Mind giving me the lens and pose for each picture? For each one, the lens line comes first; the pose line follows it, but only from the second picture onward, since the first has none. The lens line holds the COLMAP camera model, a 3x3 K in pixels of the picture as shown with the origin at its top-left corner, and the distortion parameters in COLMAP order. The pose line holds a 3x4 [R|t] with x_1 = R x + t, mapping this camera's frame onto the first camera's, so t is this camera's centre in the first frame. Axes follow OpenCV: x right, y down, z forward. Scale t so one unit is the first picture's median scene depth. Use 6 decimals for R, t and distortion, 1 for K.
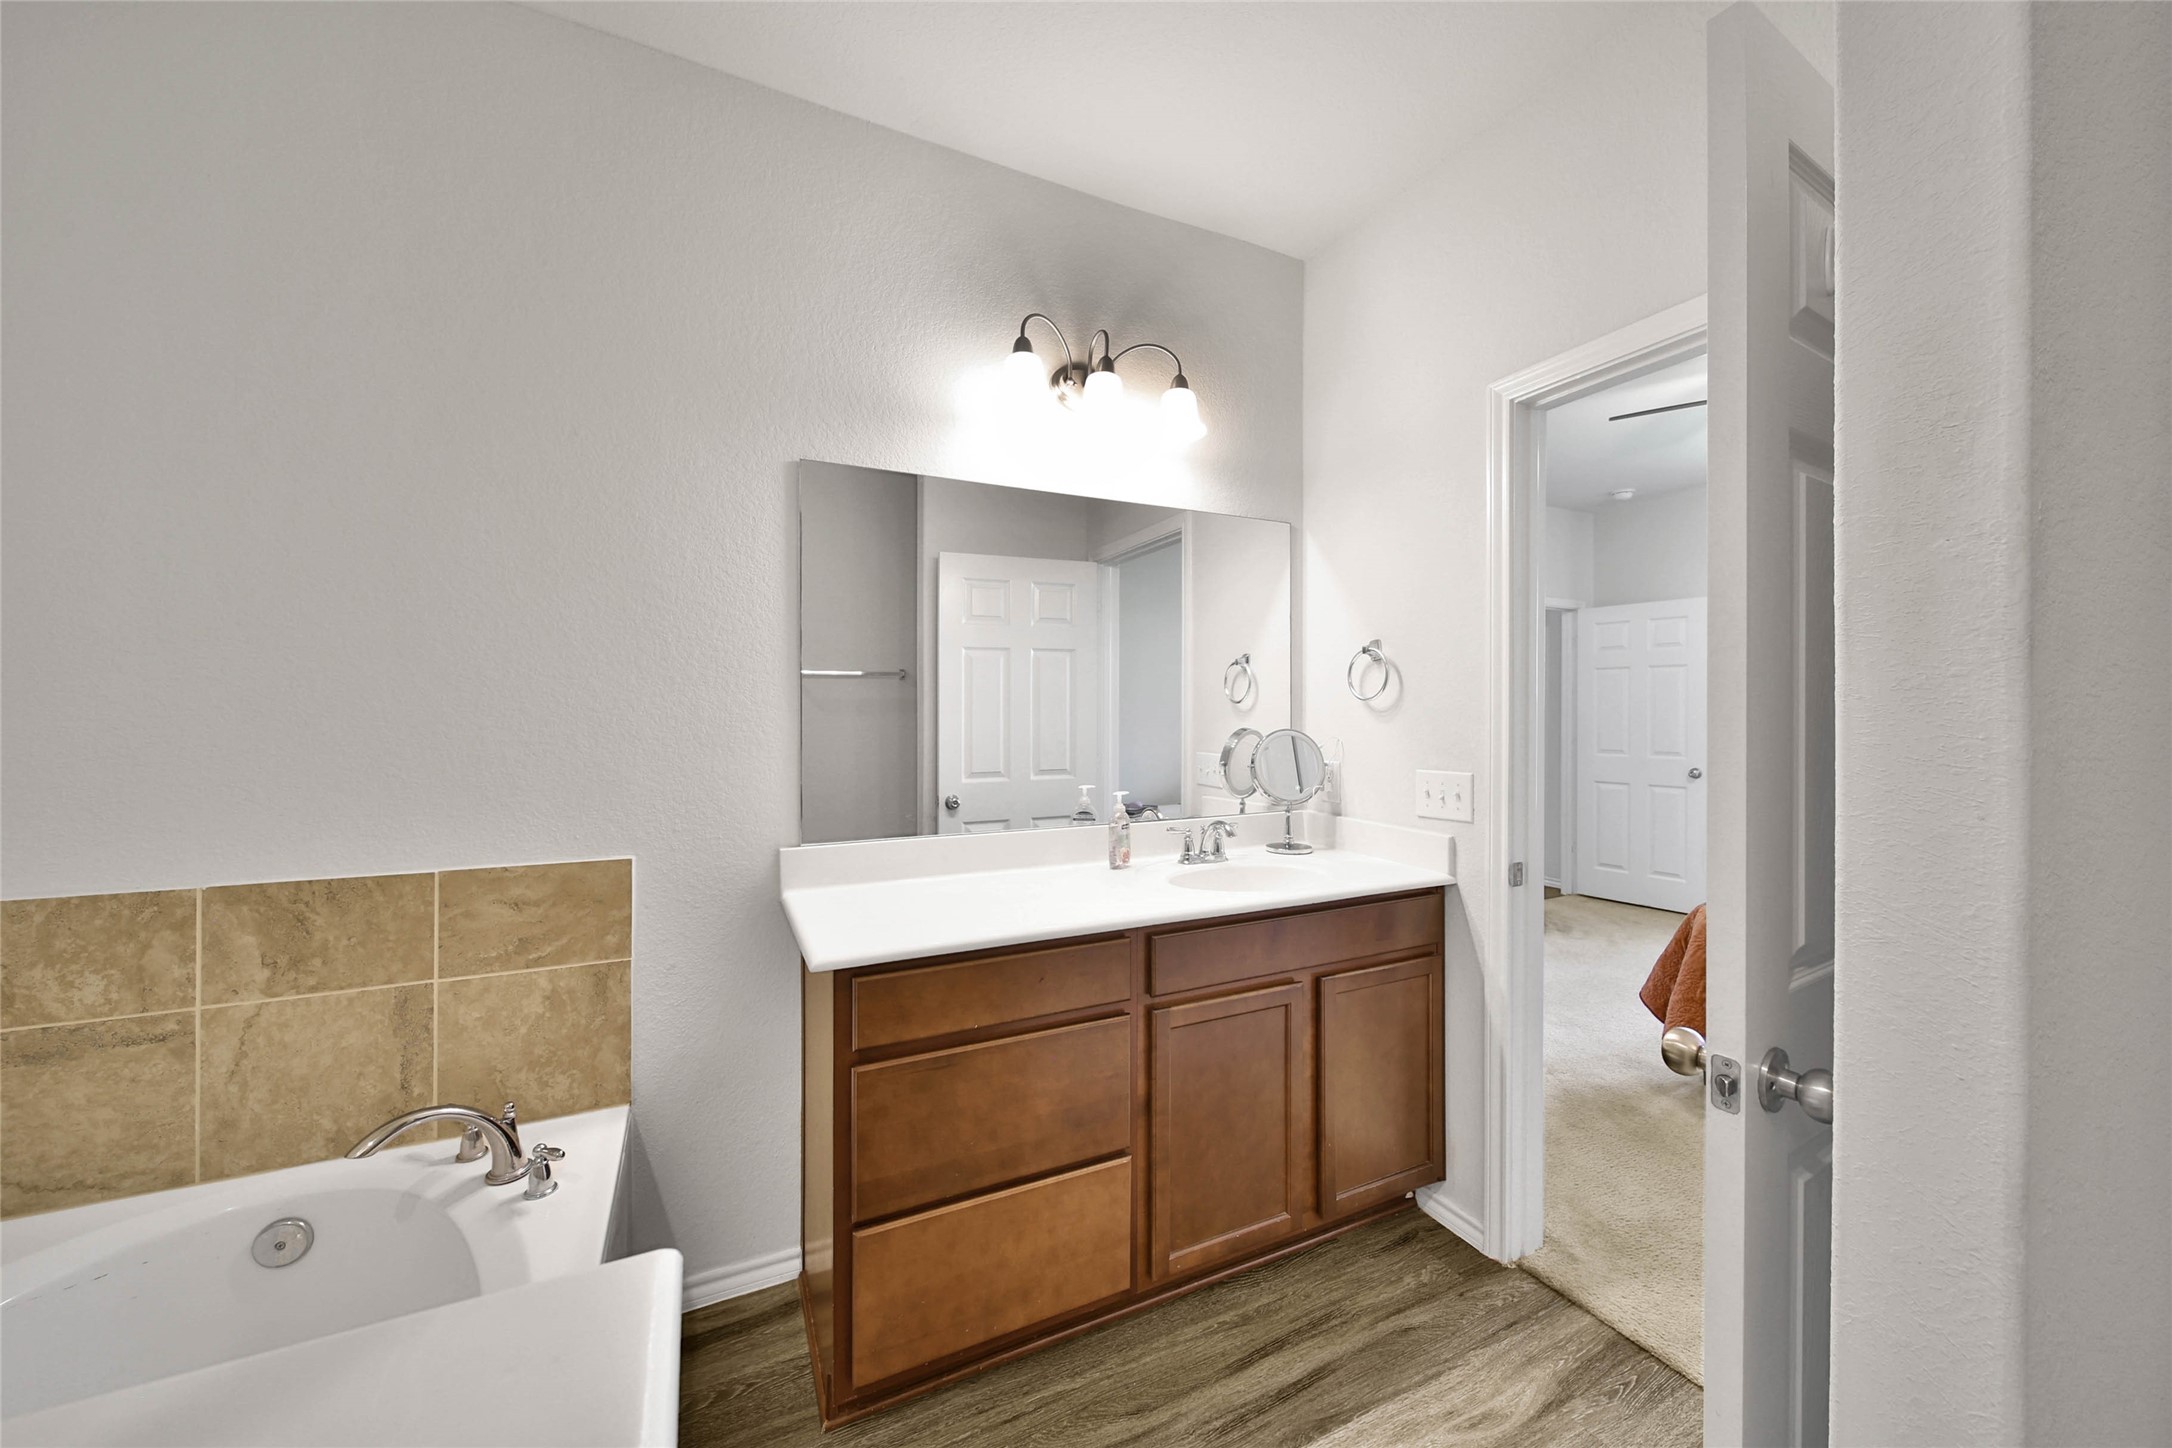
lens RADIAL K [[784.5, 0, 1086.1], [0, 784.5, 710.9], [0, 0, 1]] dist [-0.000608, -0.000651]
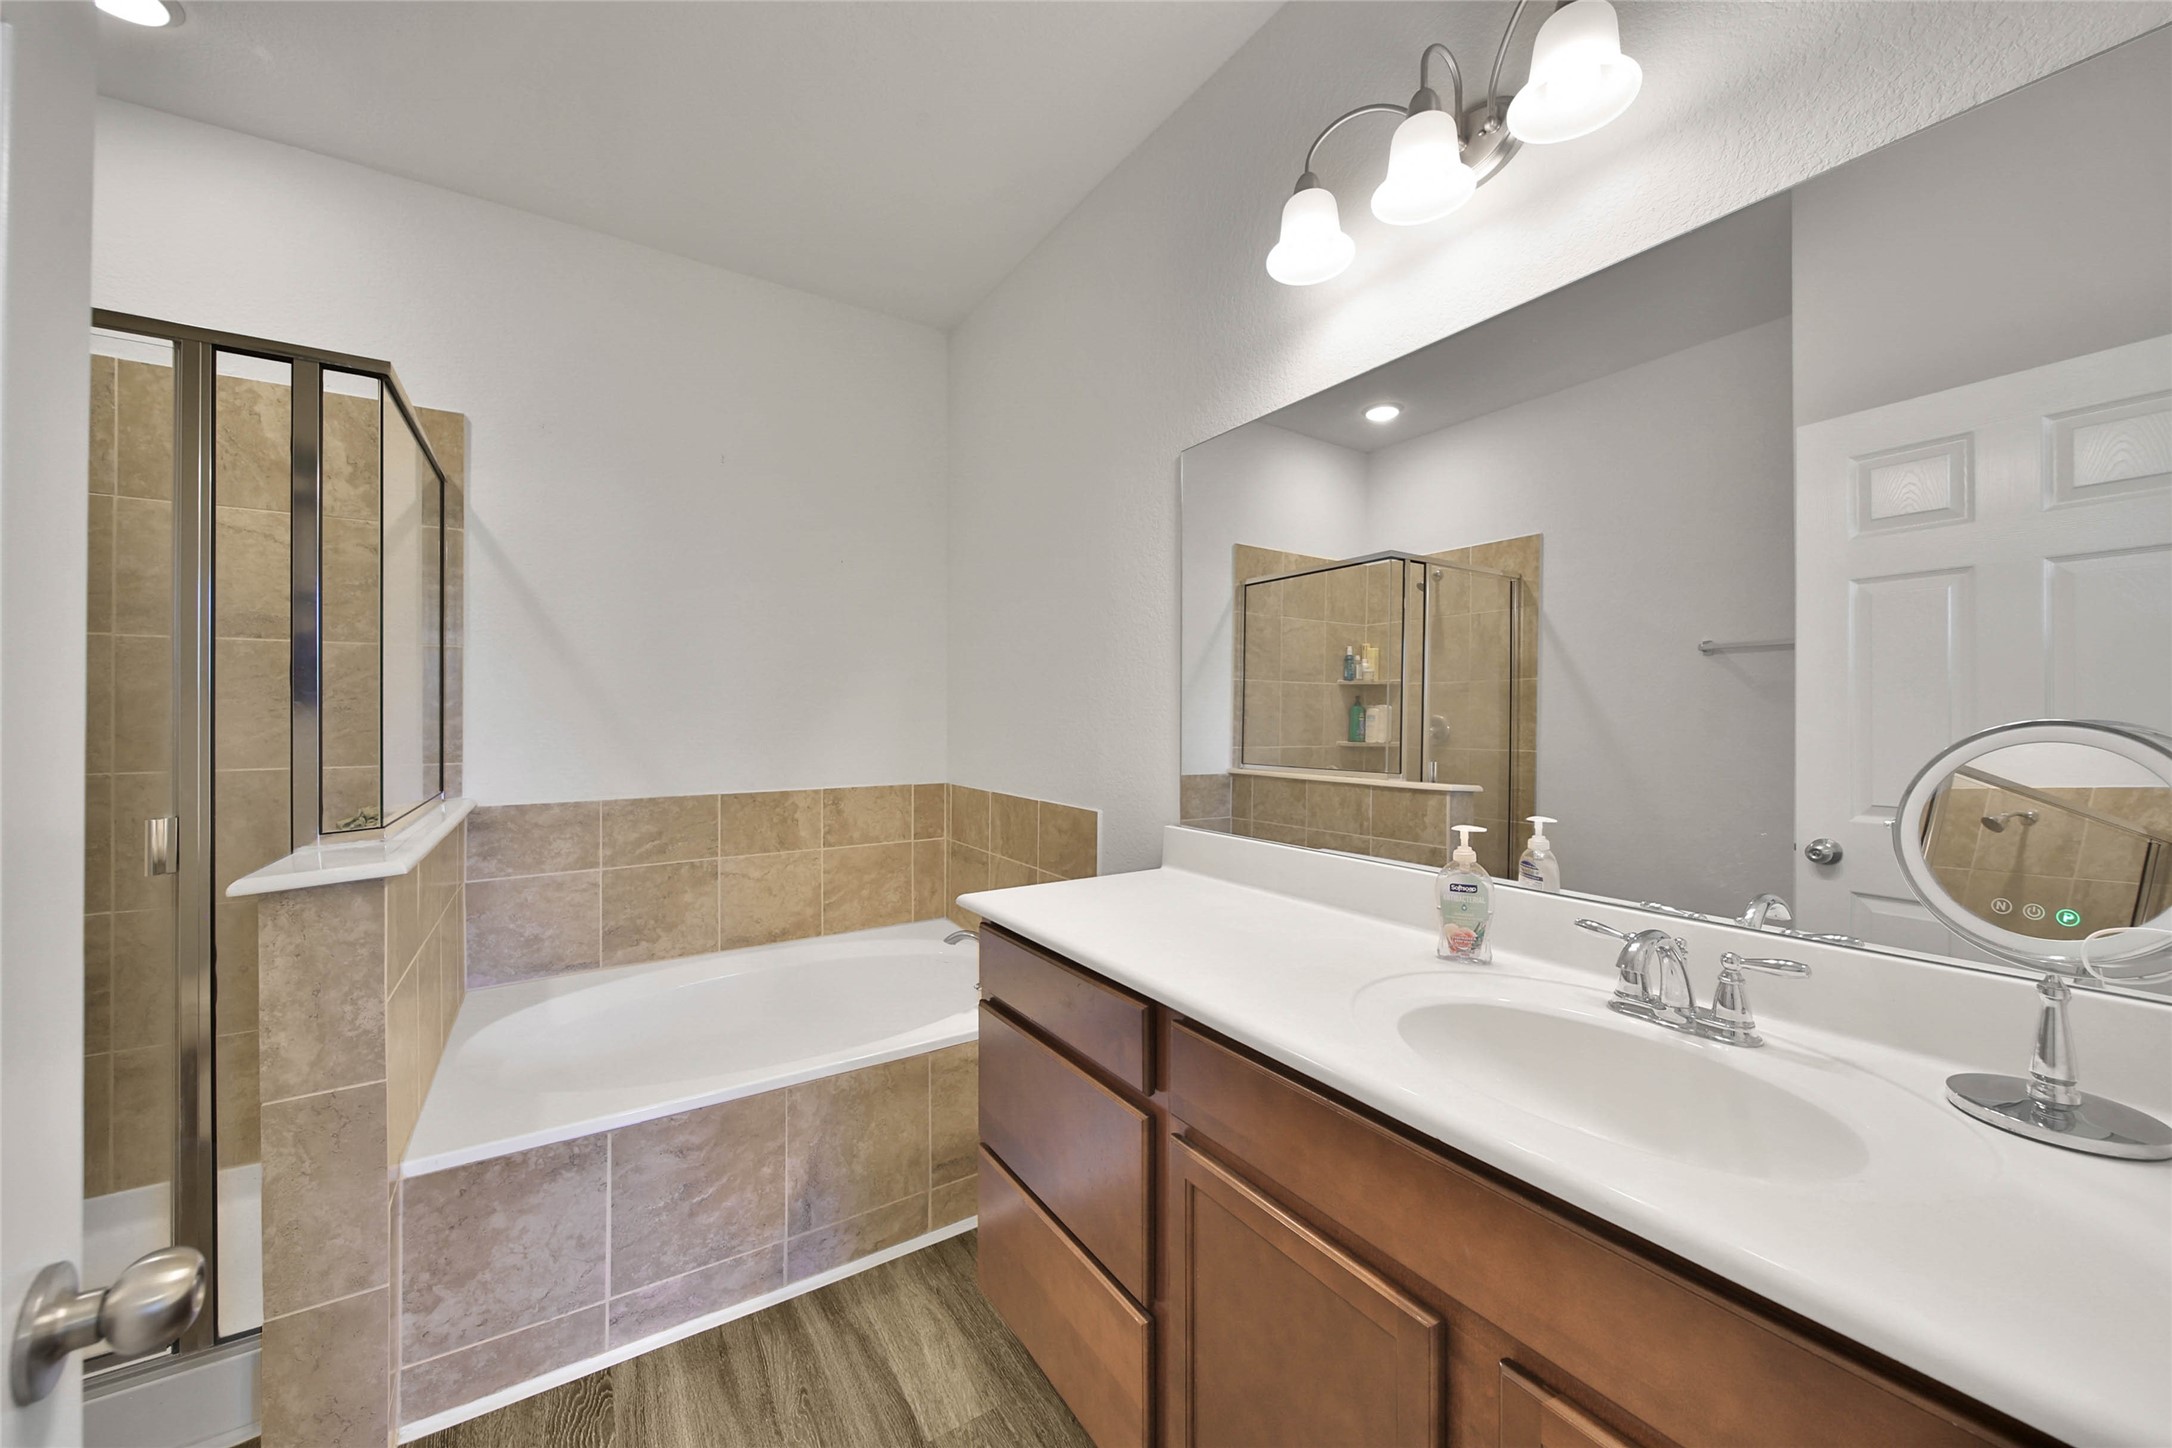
lens RADIAL K [[797.9, 0, 1089.0], [0, 797.9, 705.5], [0, 0, 1]] dist [0.000647, -0.000033]
pose [[0.124597, -0.010447, -0.992152, 0.748102], [0.002261, 0.999945, -0.010245, 0.028159], [0.992205, -0.000967, 0.124614, 0.849460]]
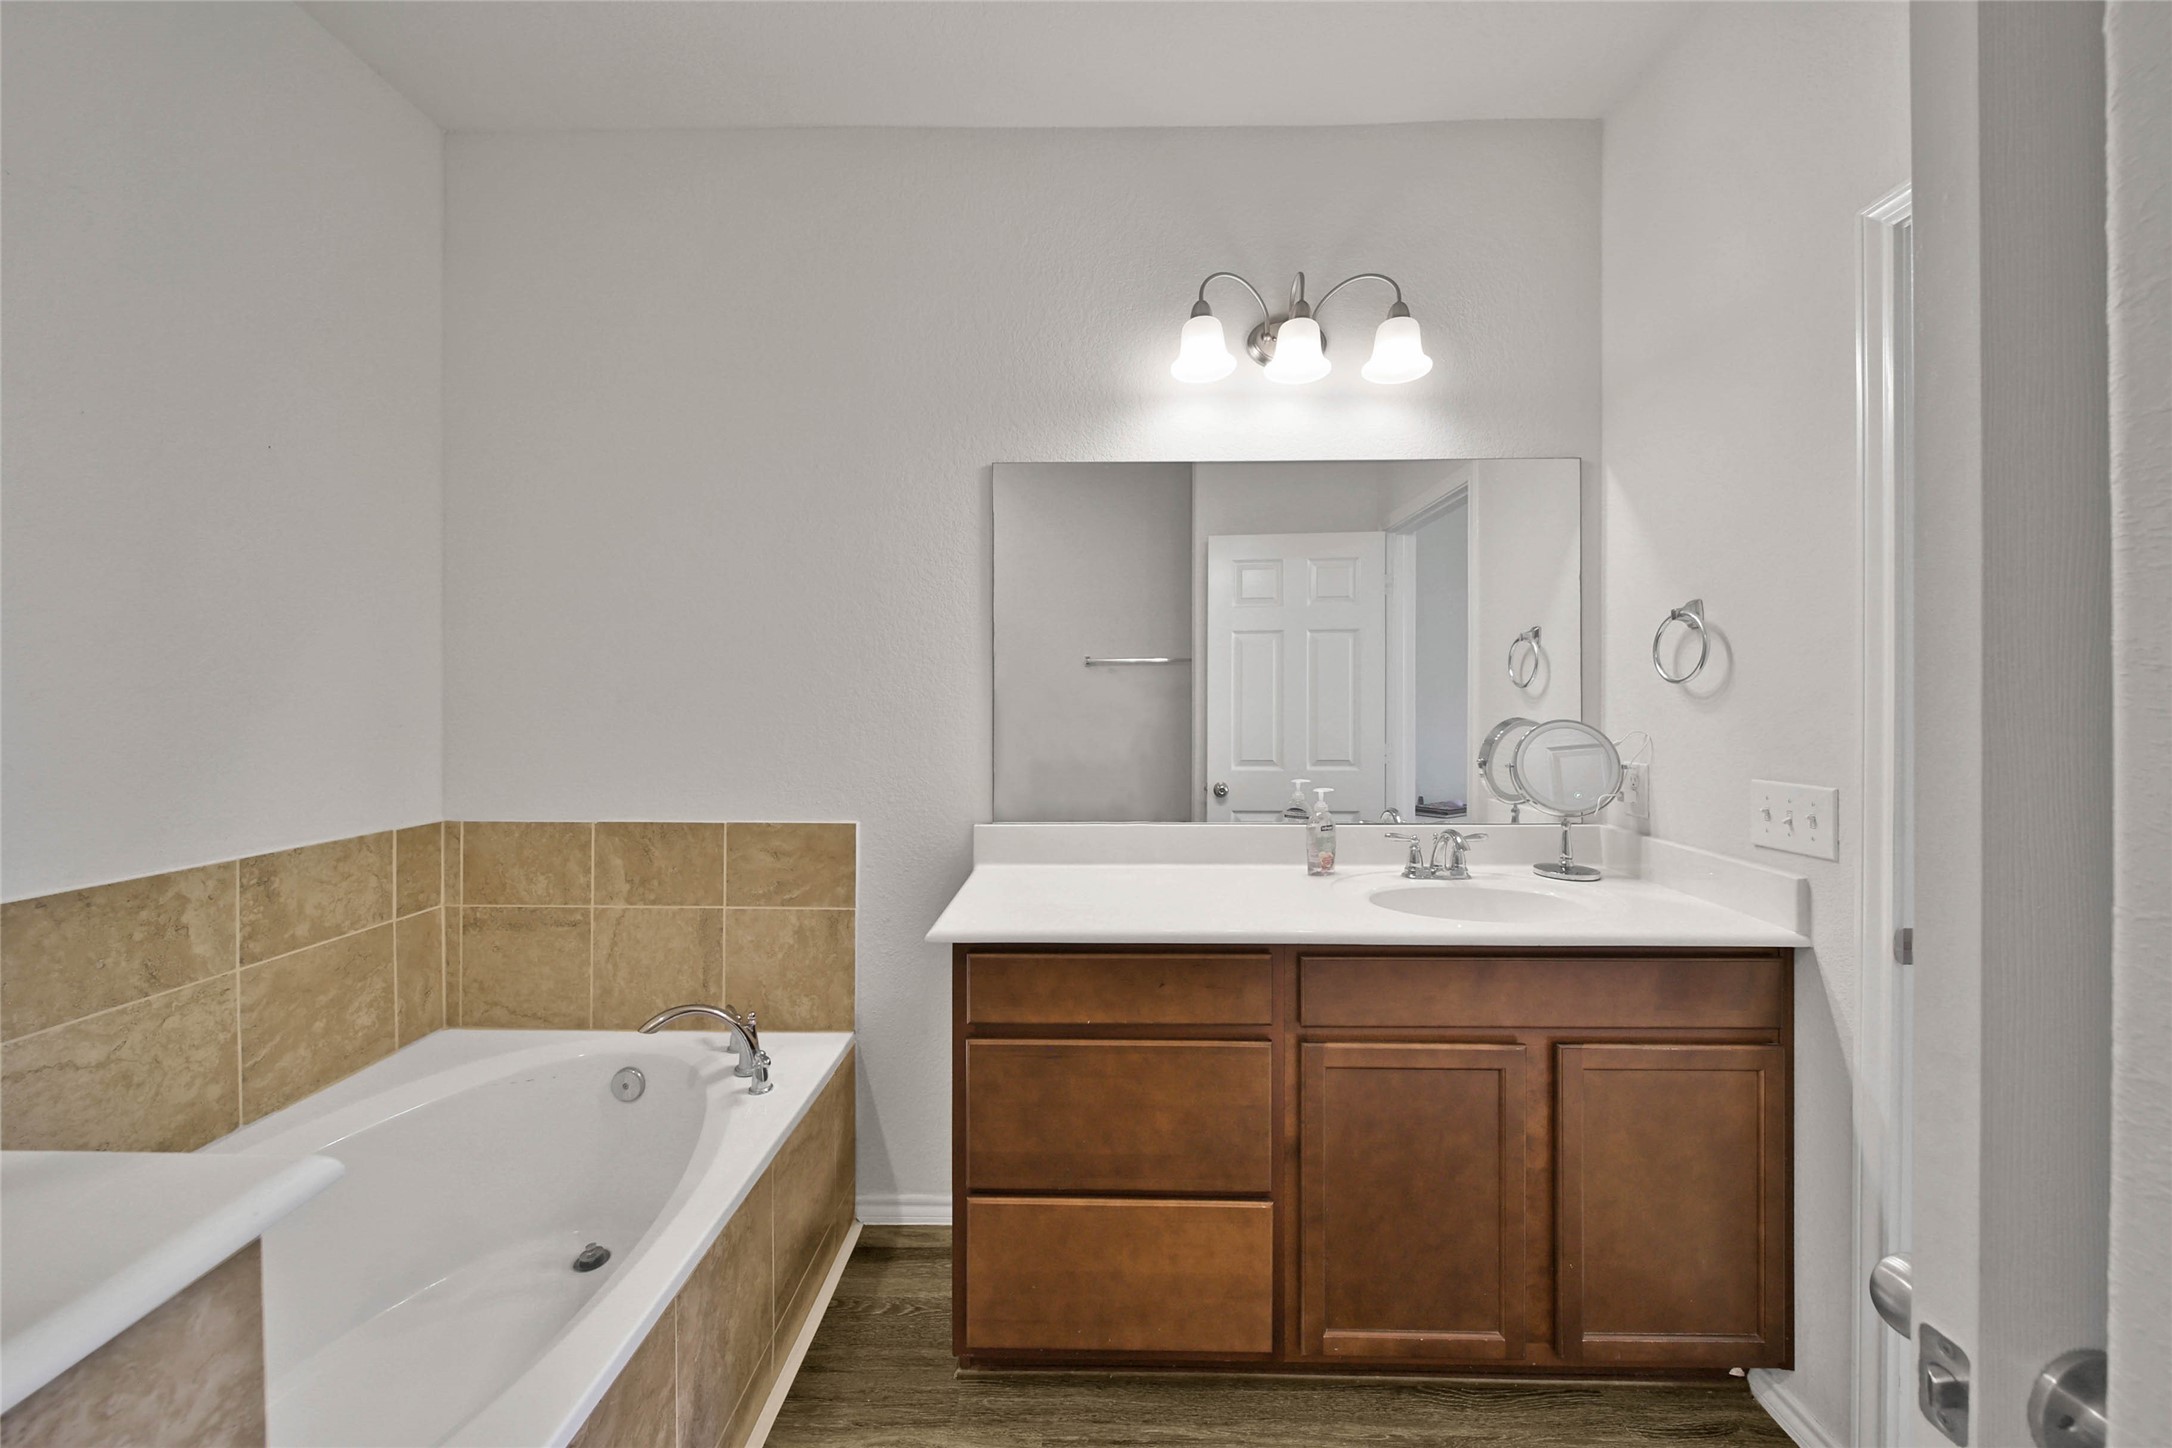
lens RADIAL K [[777.2, 0, 1088.1], [0, 777.2, 696.3], [0, 0, 1]] dist [0.000399, -0.000427]
pose [[0.891376, -0.001121, -0.453263, 0.264690], [0.001013, 0.999999, -0.000481, -0.000767], [0.453263, -0.000031, 0.891377, 0.125690]]
